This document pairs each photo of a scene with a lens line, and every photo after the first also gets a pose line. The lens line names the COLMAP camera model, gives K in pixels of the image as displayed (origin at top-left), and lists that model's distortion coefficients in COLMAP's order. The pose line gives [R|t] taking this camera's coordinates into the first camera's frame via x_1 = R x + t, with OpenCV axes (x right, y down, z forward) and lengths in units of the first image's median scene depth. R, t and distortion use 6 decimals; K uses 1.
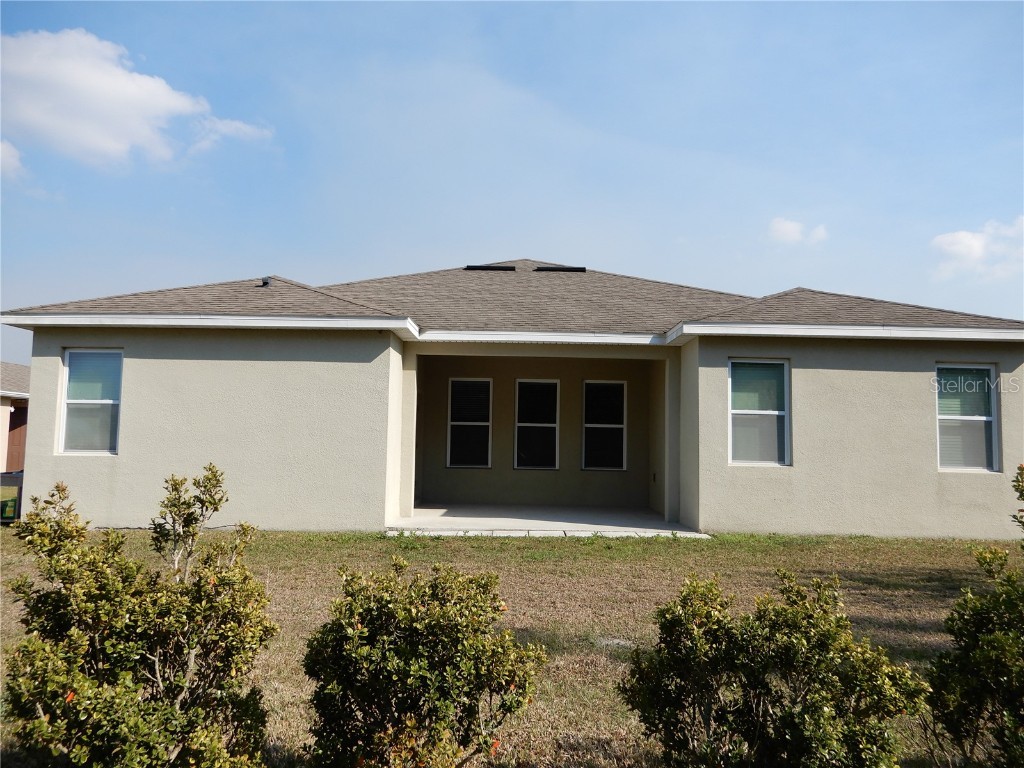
lens RADIAL K [[740.8, 0, 512.0], [0, 740.8, 384.0], [0, 0, 1]] dist [0.004053, 0.001439]
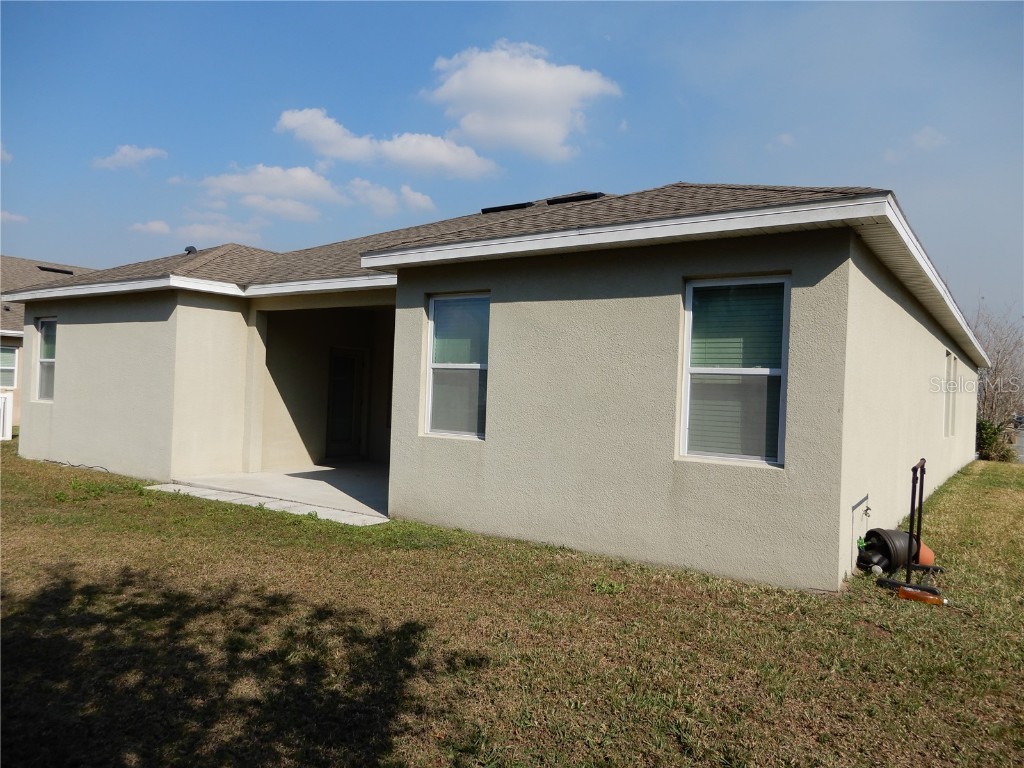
lens RADIAL K [[740.8, 0, 512.0], [0, 740.8, 384.0], [0, 0, 1]] dist [0.004053, 0.001439]
pose [[0.808386, 0.006197, -0.588620, 0.812362], [0.025644, 0.998625, 0.045732, 0.024292], [0.588094, -0.052063, 0.807115, 0.424977]]
